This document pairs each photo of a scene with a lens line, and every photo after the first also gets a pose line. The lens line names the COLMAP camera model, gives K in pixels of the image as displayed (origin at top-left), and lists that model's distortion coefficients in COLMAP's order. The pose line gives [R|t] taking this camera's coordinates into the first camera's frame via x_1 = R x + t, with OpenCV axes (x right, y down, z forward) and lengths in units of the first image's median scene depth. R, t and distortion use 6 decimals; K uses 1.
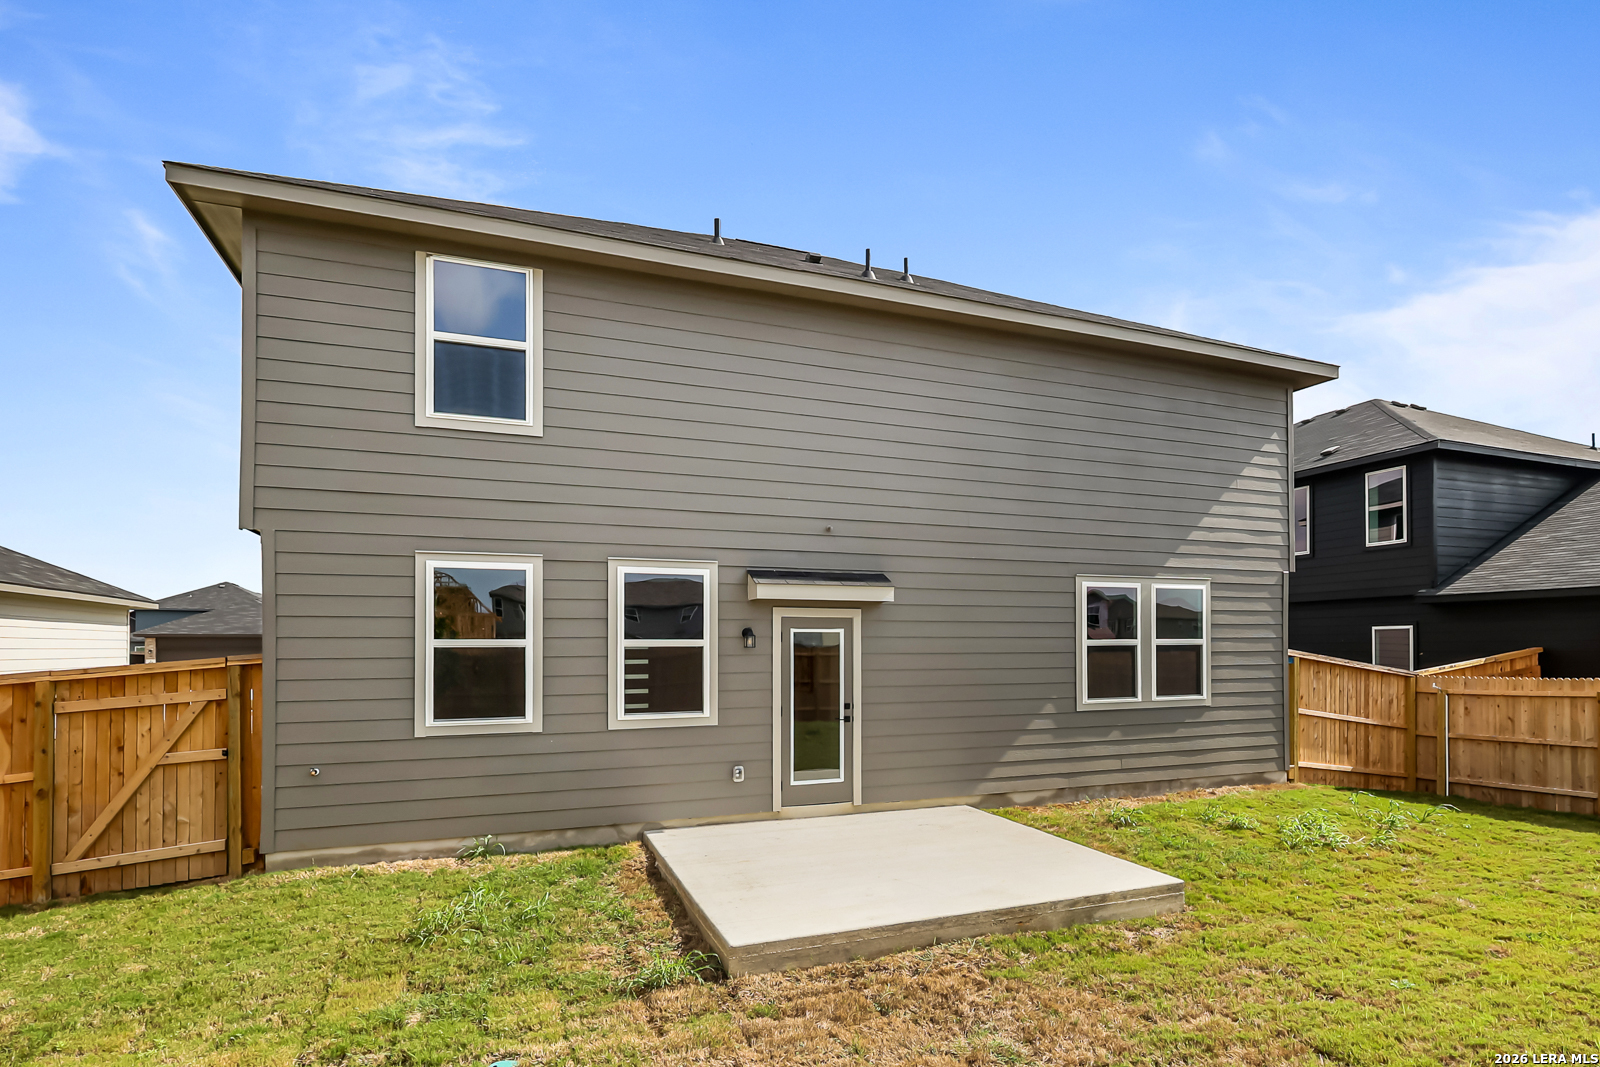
lens RADIAL K [[716.0, 0, 802.4], [0, 716.0, 577.4], [0, 0, 1]] dist [0.001110, 0.000297]
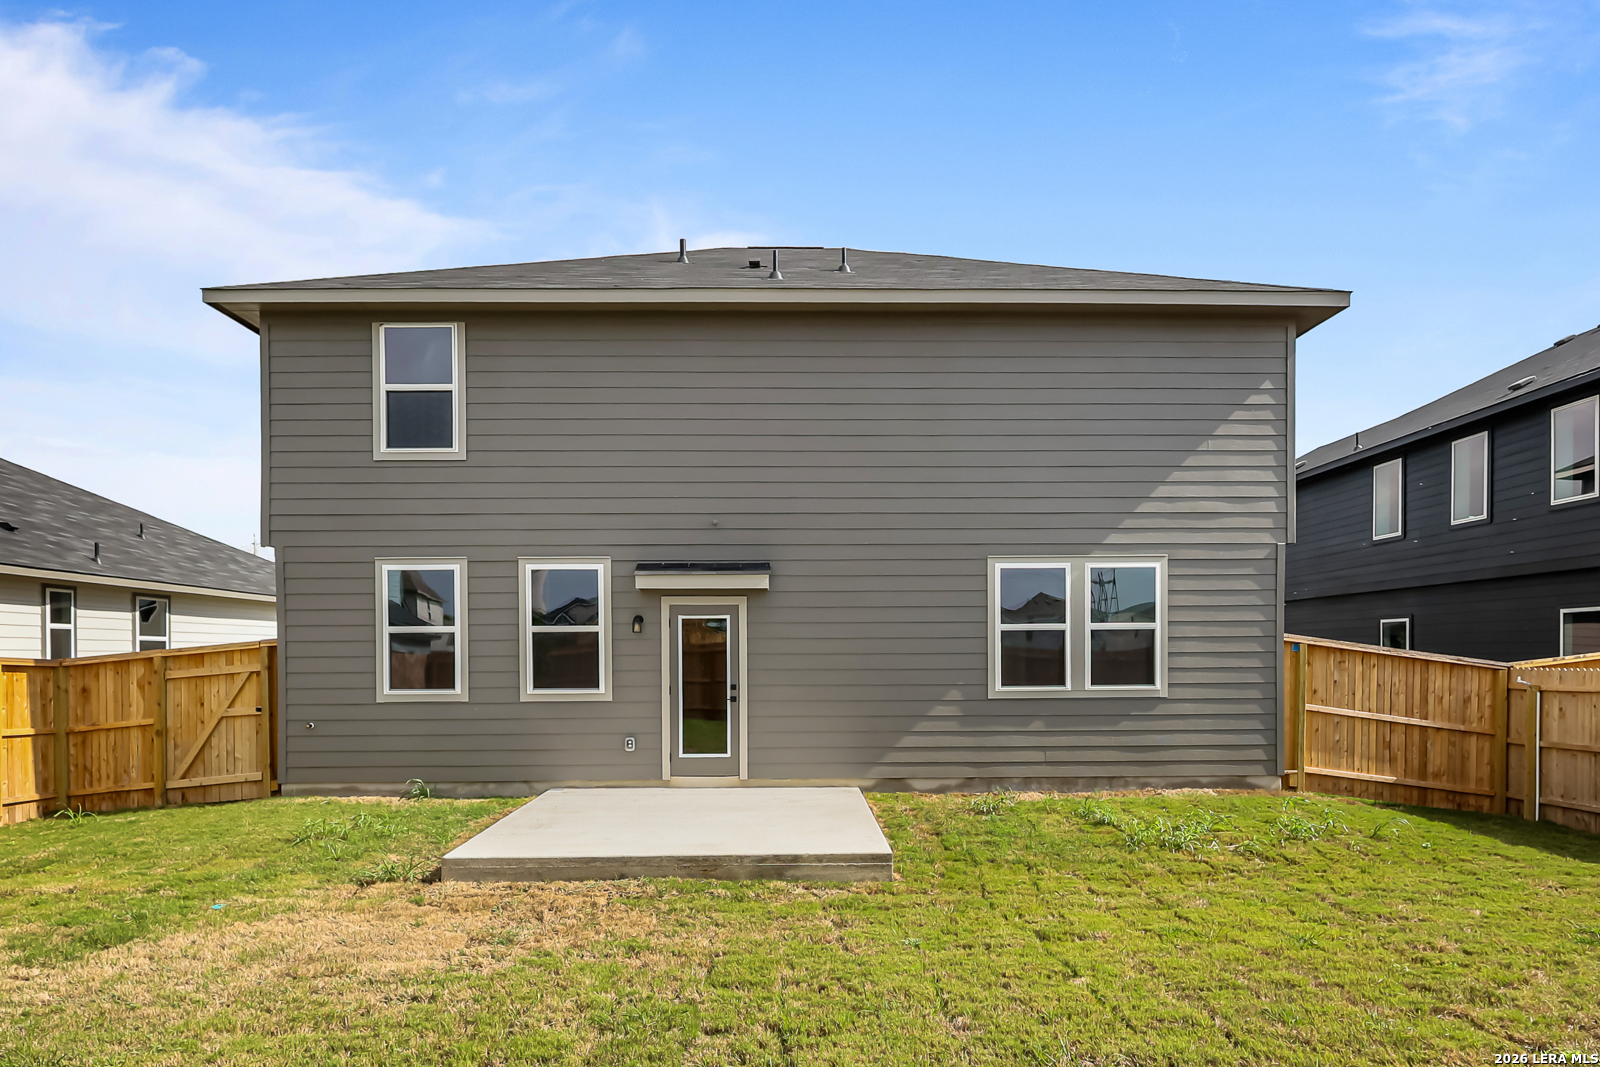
lens RADIAL K [[754.8, 0, 799.8], [0, 754.8, 581.8], [0, 0, 1]] dist [0.001498, 0.000196]
pose [[0.948931, -0.027717, -0.314264, 0.515930], [0.031097, 0.999500, 0.005745, 0.018694], [0.313948, -0.015224, 0.949318, -0.039714]]
